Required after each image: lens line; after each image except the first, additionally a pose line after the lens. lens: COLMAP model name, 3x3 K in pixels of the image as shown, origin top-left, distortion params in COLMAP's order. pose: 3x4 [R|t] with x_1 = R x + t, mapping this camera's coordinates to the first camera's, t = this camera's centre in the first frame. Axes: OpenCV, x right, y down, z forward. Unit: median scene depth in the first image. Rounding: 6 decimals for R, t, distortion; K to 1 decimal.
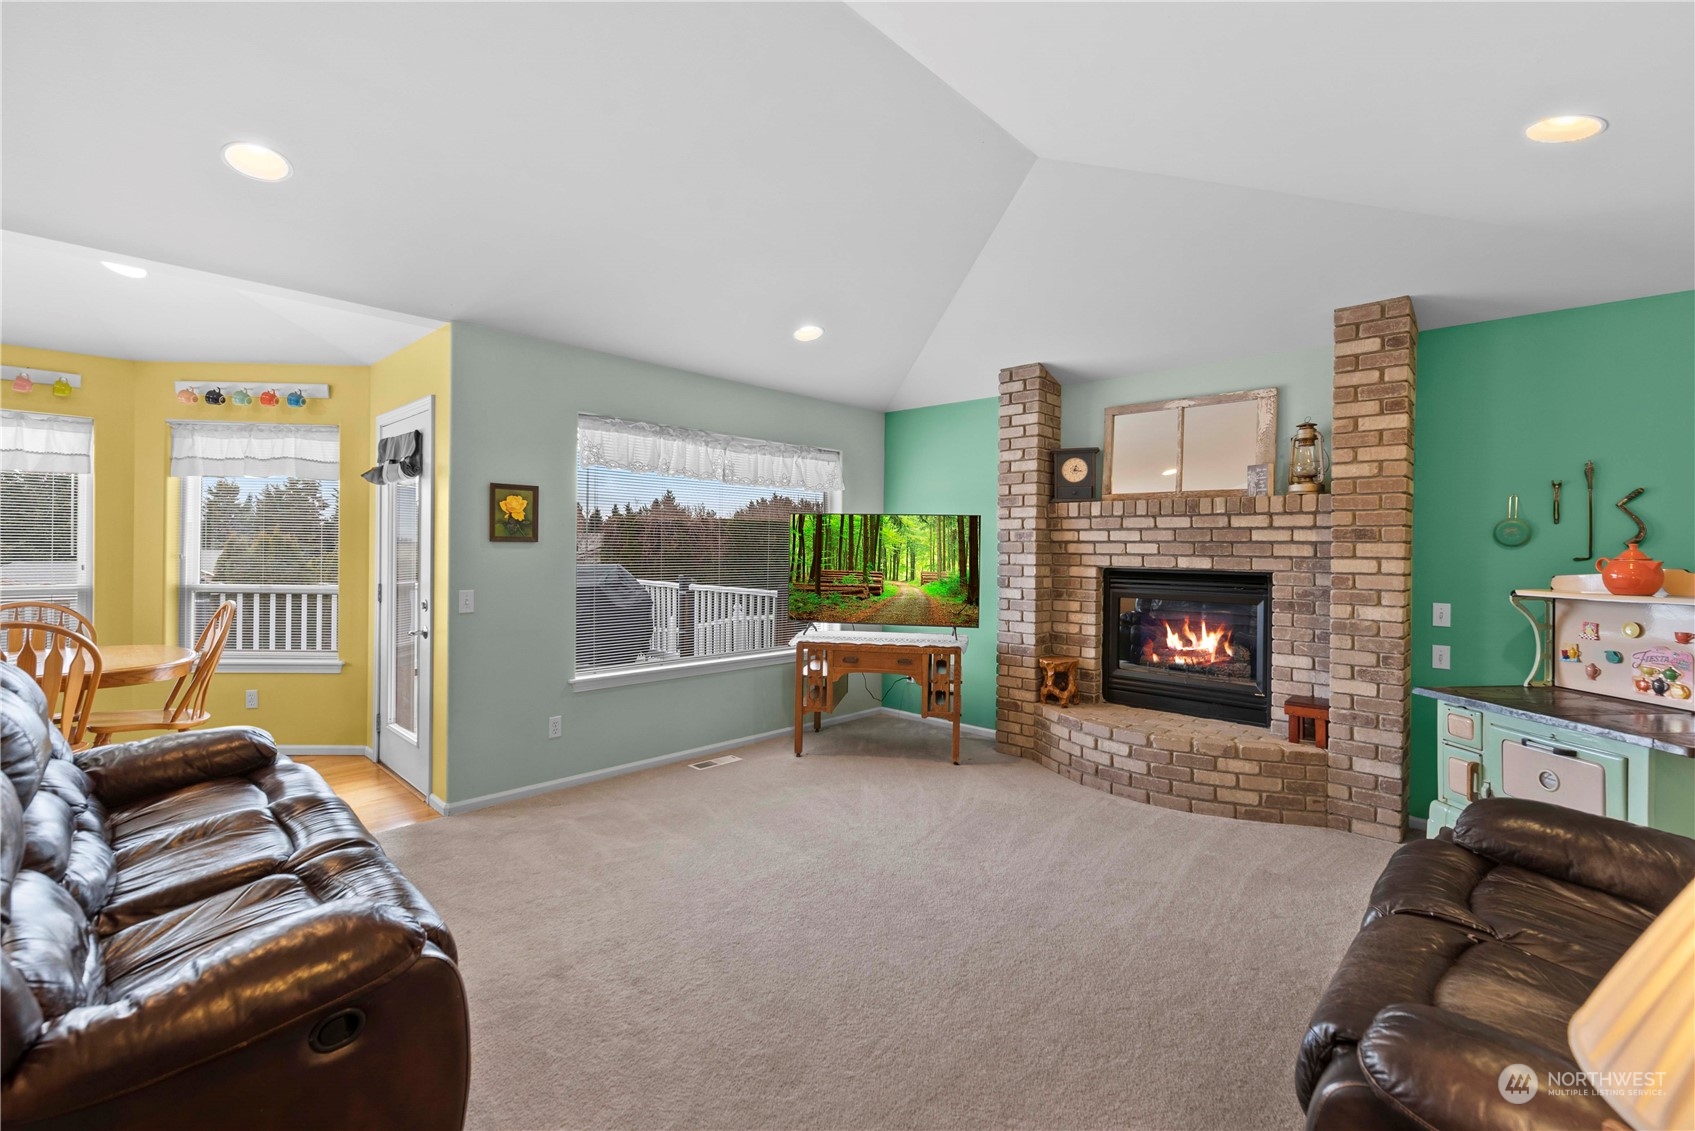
lens RADIAL K [[741.6, 0, 858.0], [0, 741.6, 550.3], [0, 0, 1]] dist [0.001147, -0.000174]
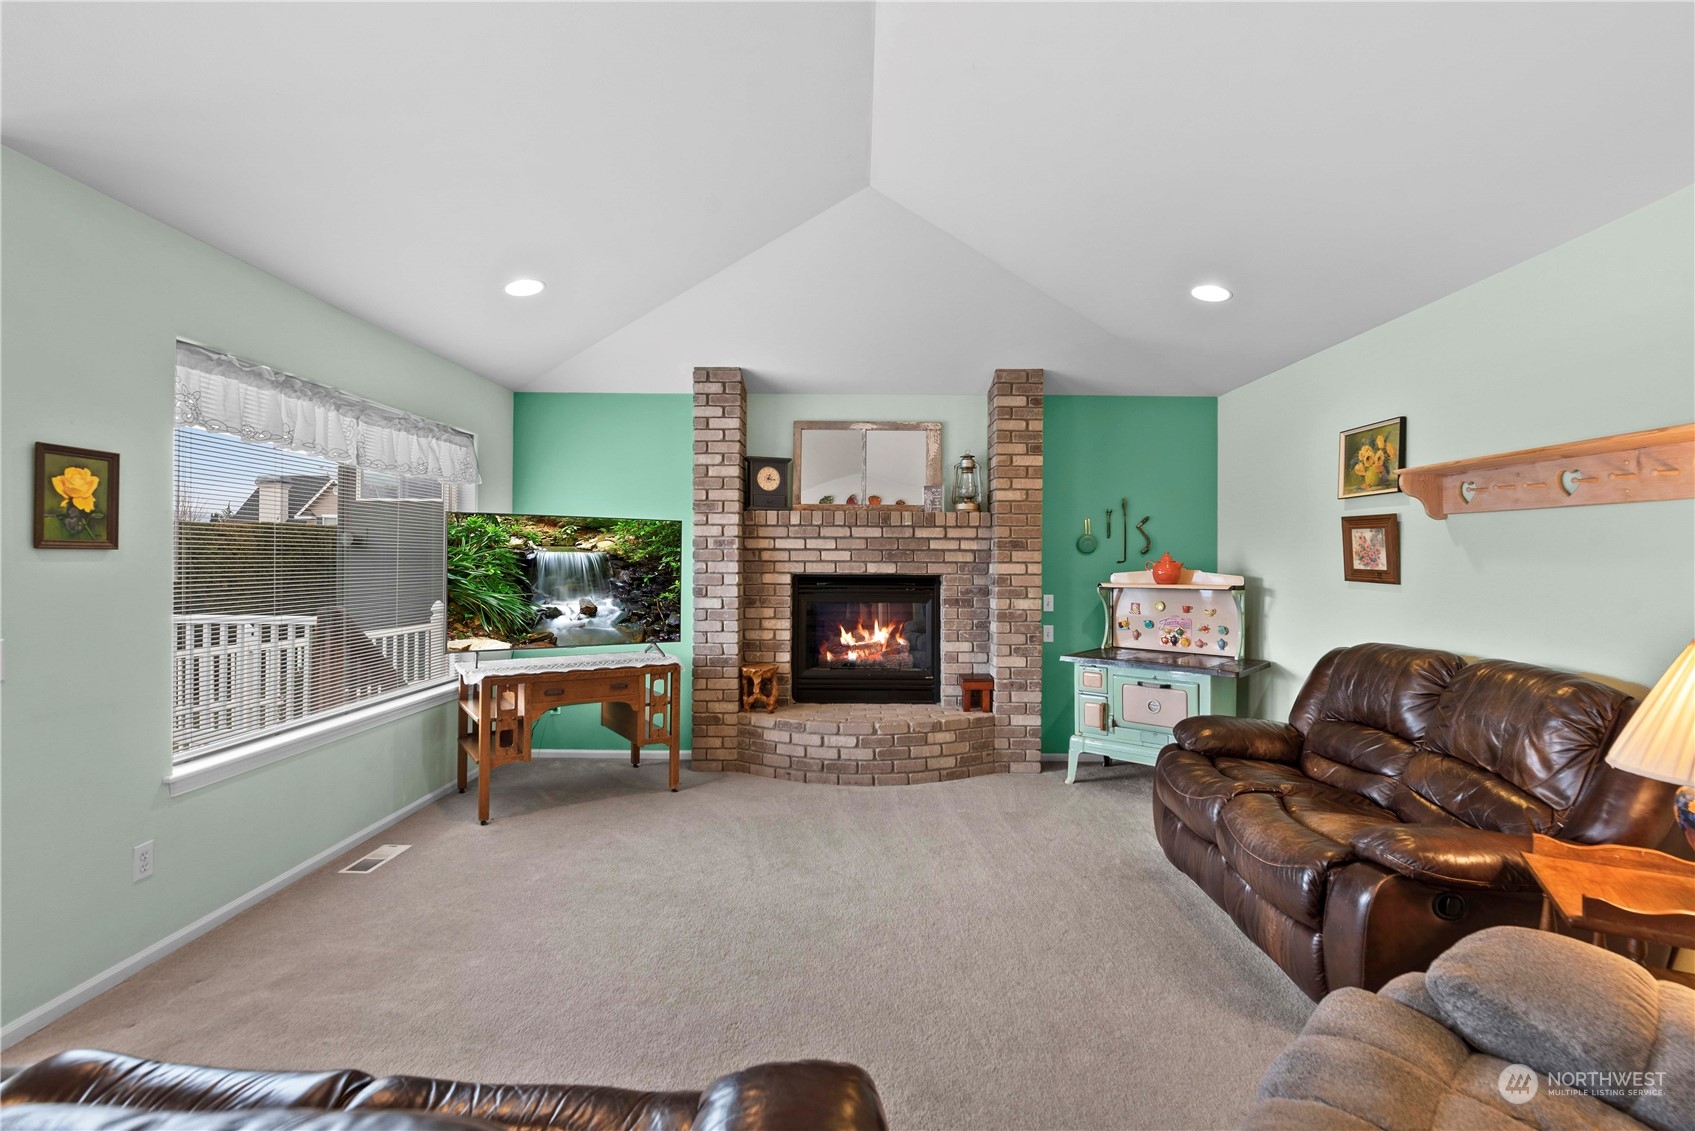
lens RADIAL K [[785.2, 0, 856.7], [0, 785.2, 555.7], [0, 0, 1]] dist [-0.001239, -0.000325]
pose [[0.733984, -0.004542, 0.679151, -0.383140], [0.004721, 0.999988, 0.001585, -0.004100], [-0.679150, 0.002043, 0.733997, 0.139373]]
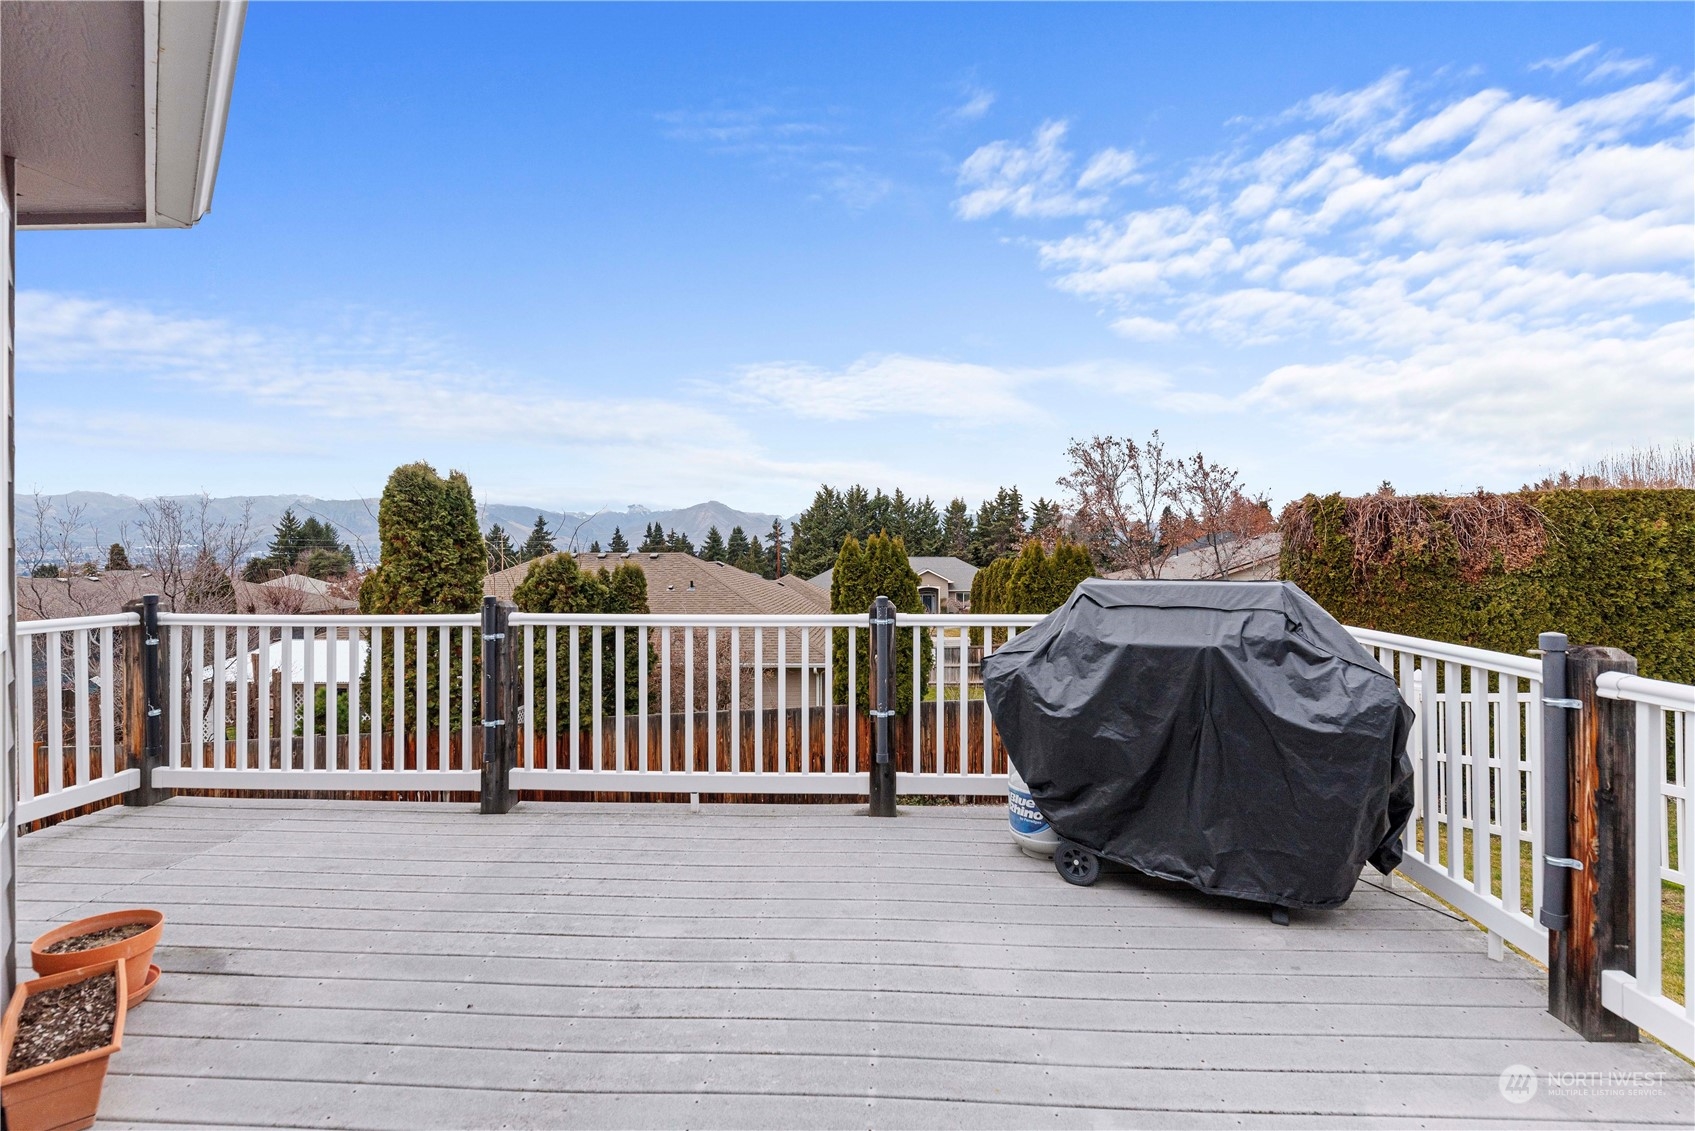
lens RADIAL K [[741.6, 0, 858.0], [0, 741.6, 550.3], [0, 0, 1]] dist [0.001147, -0.000174]
pose [[0.648473, -0.006779, -0.761208, -0.363085], [-0.000939, 0.999952, -0.009705, 0.014870], [0.761237, 0.007008, 0.648436, 1.189890]]
